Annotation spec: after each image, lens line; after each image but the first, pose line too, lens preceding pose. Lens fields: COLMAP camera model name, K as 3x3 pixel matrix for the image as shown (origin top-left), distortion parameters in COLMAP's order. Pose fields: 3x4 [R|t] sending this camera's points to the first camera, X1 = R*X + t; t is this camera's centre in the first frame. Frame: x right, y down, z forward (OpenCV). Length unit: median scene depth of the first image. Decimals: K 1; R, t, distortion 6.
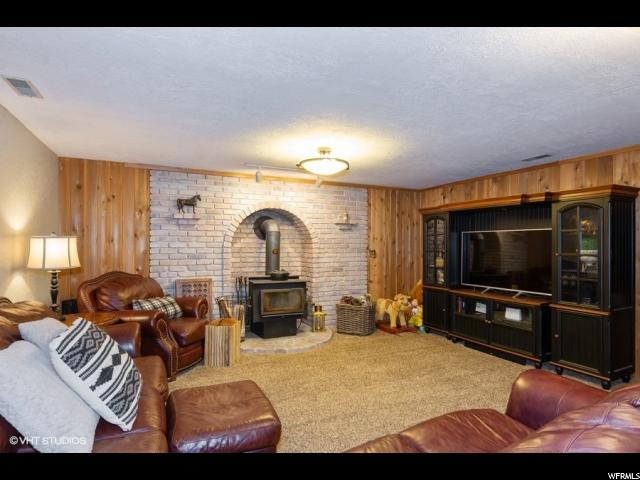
lens RADIAL K [[346.0, 0, 320.3], [0, 346.0, 243.5], [0, 0, 1]] dist [0.000532, -0.000427]
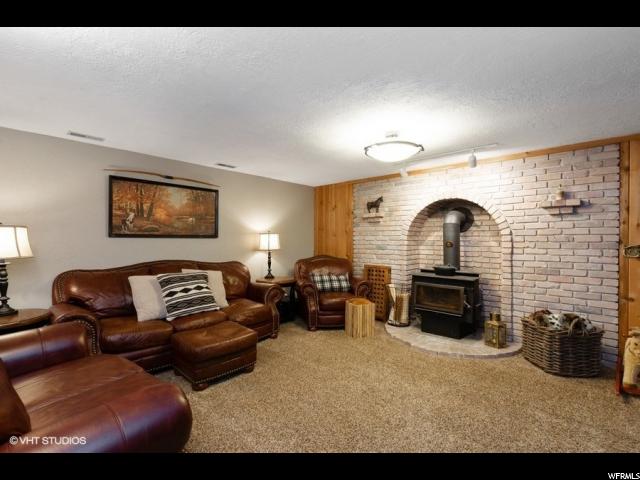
lens RADIAL K [[298.6, 0, 320.1], [0, 298.6, 239.5], [0, 0, 1]] dist [0.014118, -0.001614]
pose [[0.372916, -0.002573, -0.927862, 0.530861], [0.002749, 0.999995, -0.001667, 0.009989], [0.927861, -0.001929, 0.372921, 0.398585]]
